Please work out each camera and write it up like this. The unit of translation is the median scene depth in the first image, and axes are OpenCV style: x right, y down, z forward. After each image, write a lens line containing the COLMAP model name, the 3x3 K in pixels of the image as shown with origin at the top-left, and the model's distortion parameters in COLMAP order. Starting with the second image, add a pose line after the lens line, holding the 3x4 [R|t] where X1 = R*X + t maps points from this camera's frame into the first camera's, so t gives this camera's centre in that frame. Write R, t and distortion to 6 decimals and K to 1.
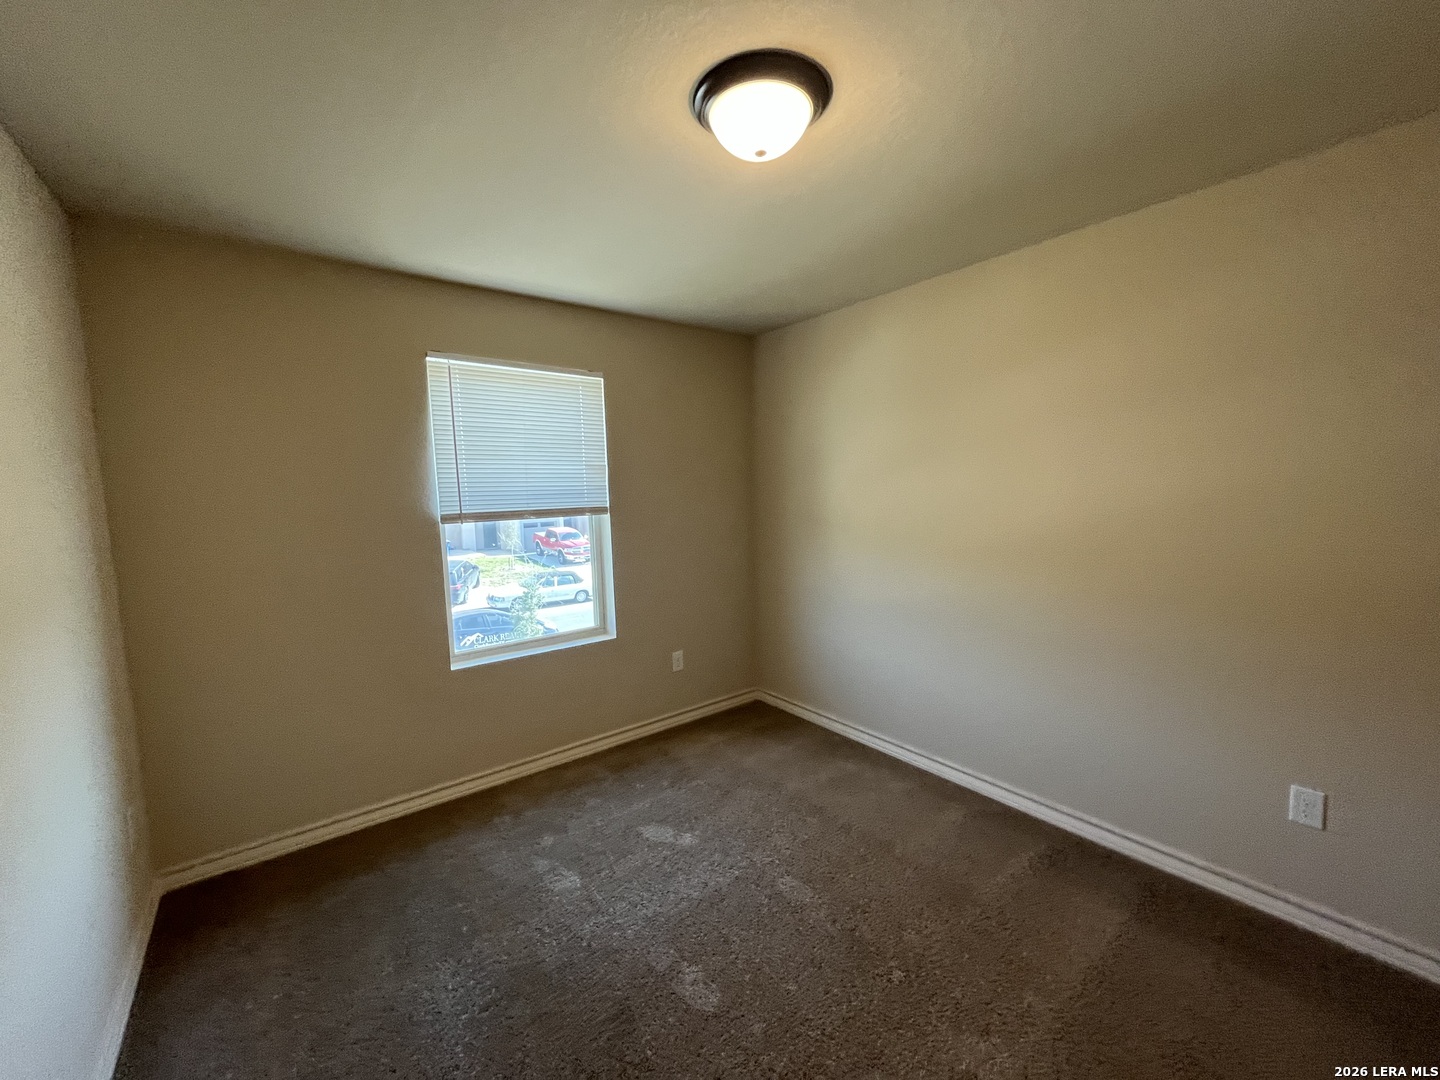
lens RADIAL K [[578.4, 0, 719.5], [0, 578.4, 539.6], [0, 0, 1]] dist [-0.002417, -0.000604]
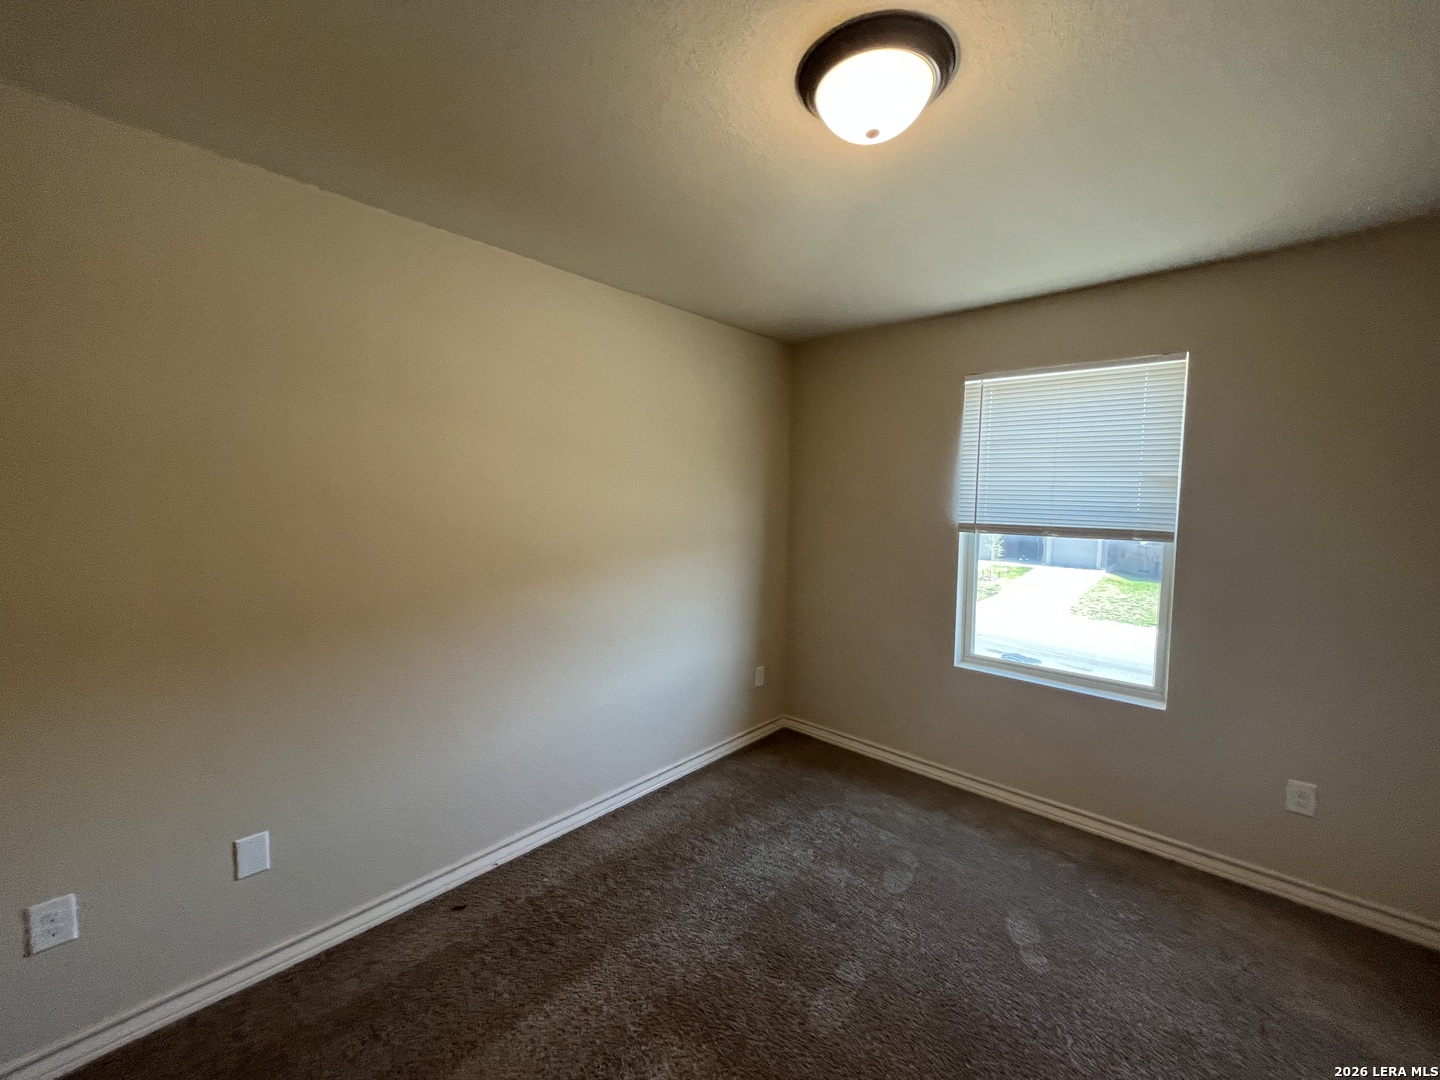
lens RADIAL K [[578.4, 0, 719.5], [0, 578.4, 539.6], [0, 0, 1]] dist [-0.002417, -0.000604]
pose [[0.174053, 0.099154, -0.979732, 0.494520], [-0.112931, 0.990363, 0.080167, -0.046940], [0.978239, 0.096689, 0.183573, 0.338781]]
